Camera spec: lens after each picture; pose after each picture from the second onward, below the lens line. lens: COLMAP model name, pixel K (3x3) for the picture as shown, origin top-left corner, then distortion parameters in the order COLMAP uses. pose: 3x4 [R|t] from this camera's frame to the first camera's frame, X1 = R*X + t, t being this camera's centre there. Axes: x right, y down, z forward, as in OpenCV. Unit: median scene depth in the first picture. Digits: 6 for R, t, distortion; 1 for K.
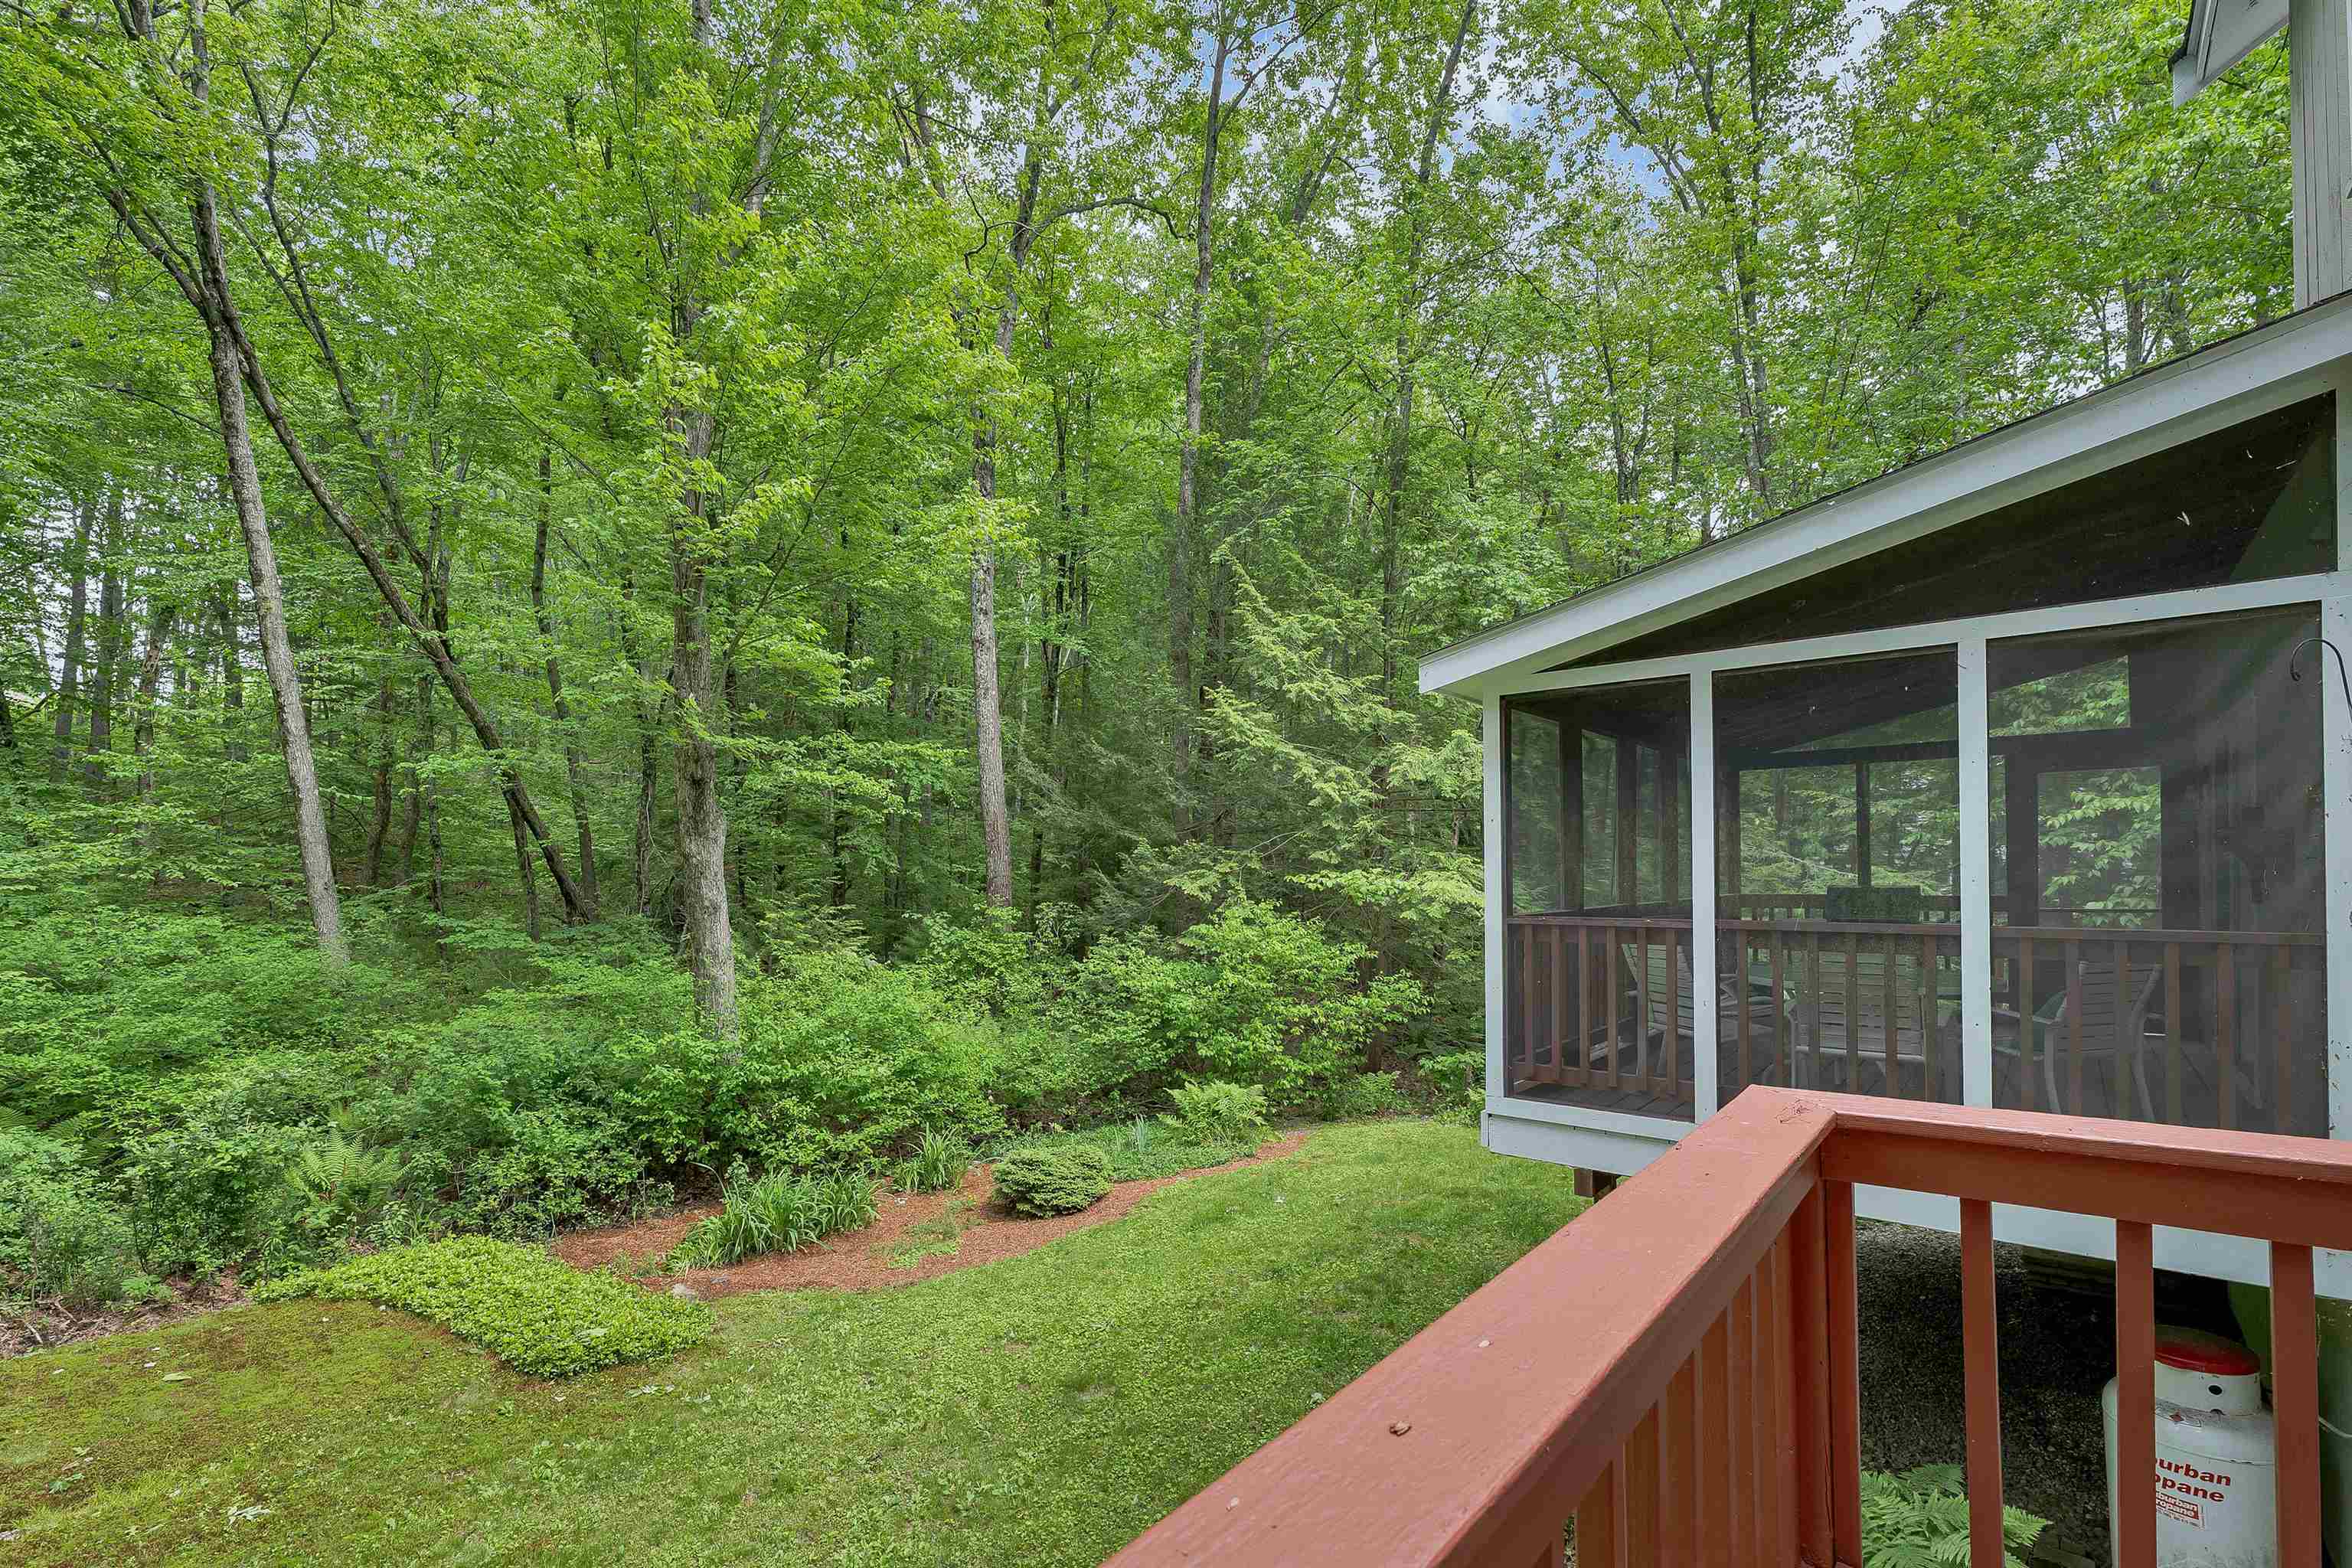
lens RADIAL K [[1043.7, 0, 1164.7], [0, 1043.7, 844.9], [0, 0, 1]] dist [-0.002040, 0.000035]
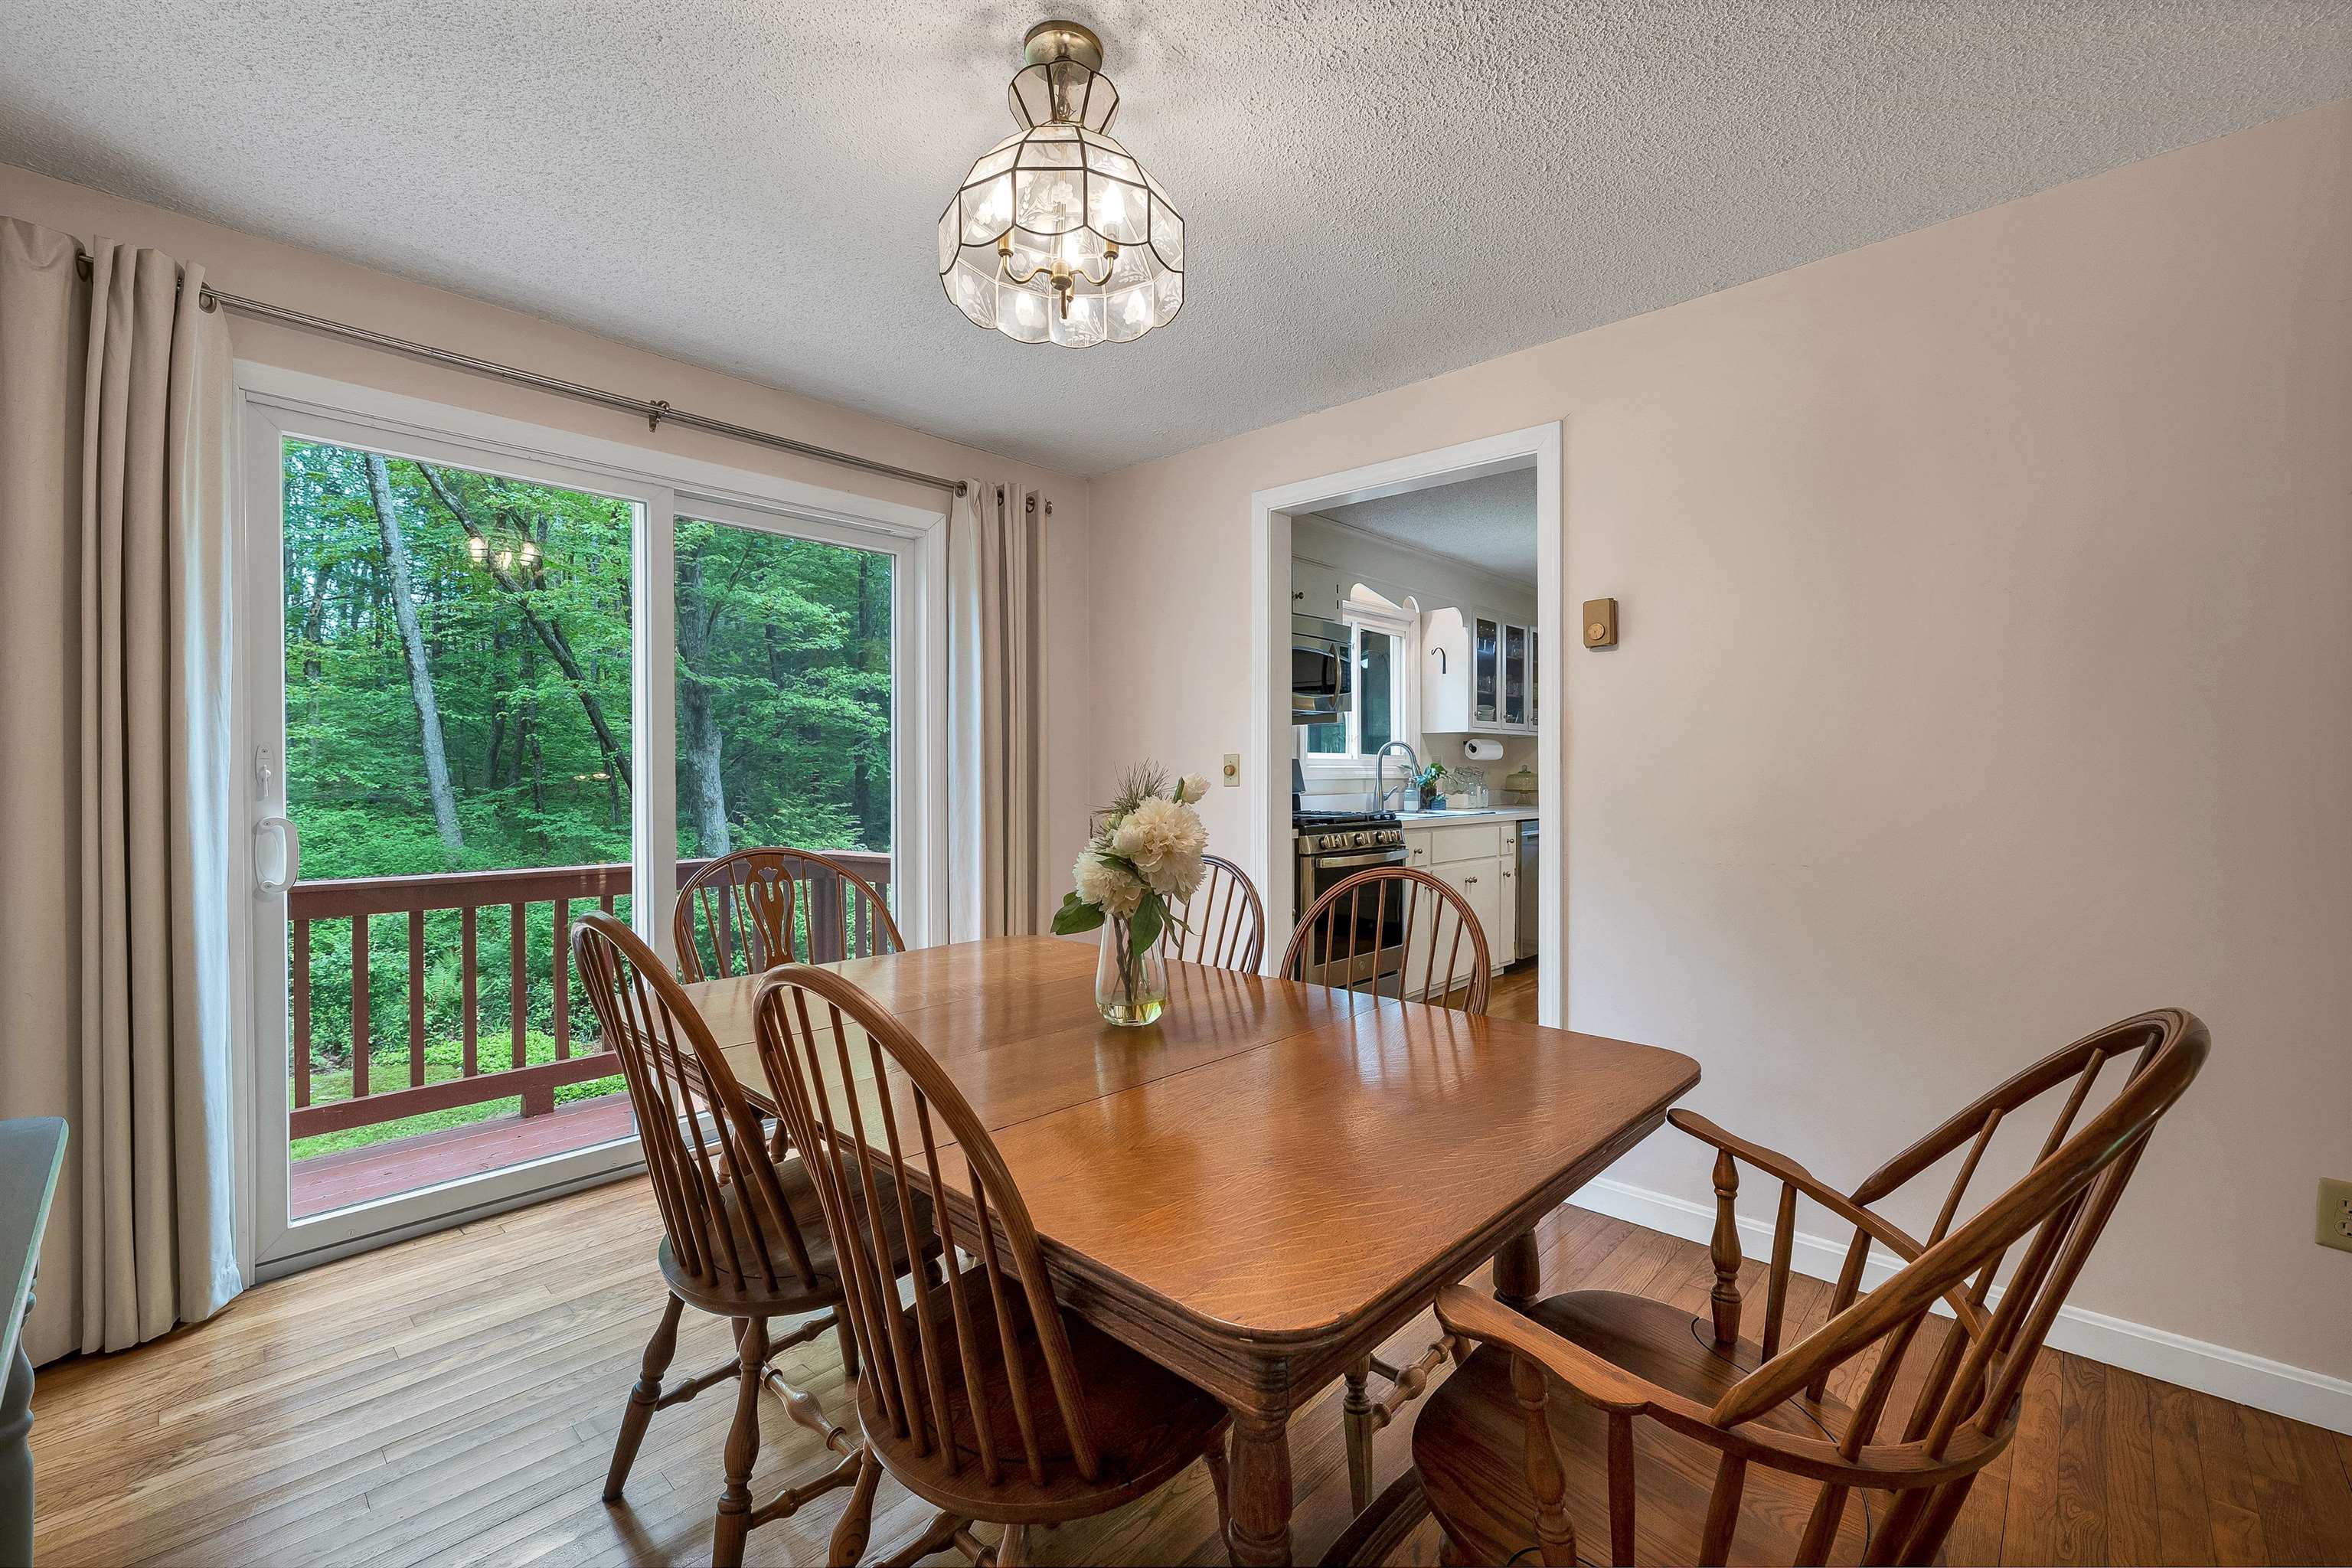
lens RADIAL K [[977.2, 0, 1178.8], [0, 977.2, 774.5], [0, 0, 1]] dist [-0.006267, -0.000007]
pose [[0.998655, 0.000727, -0.051844, 0.167717], [0.000417, 0.999757, 0.022052, -0.002908], [0.051848, -0.022044, 0.998412, -0.157263]]
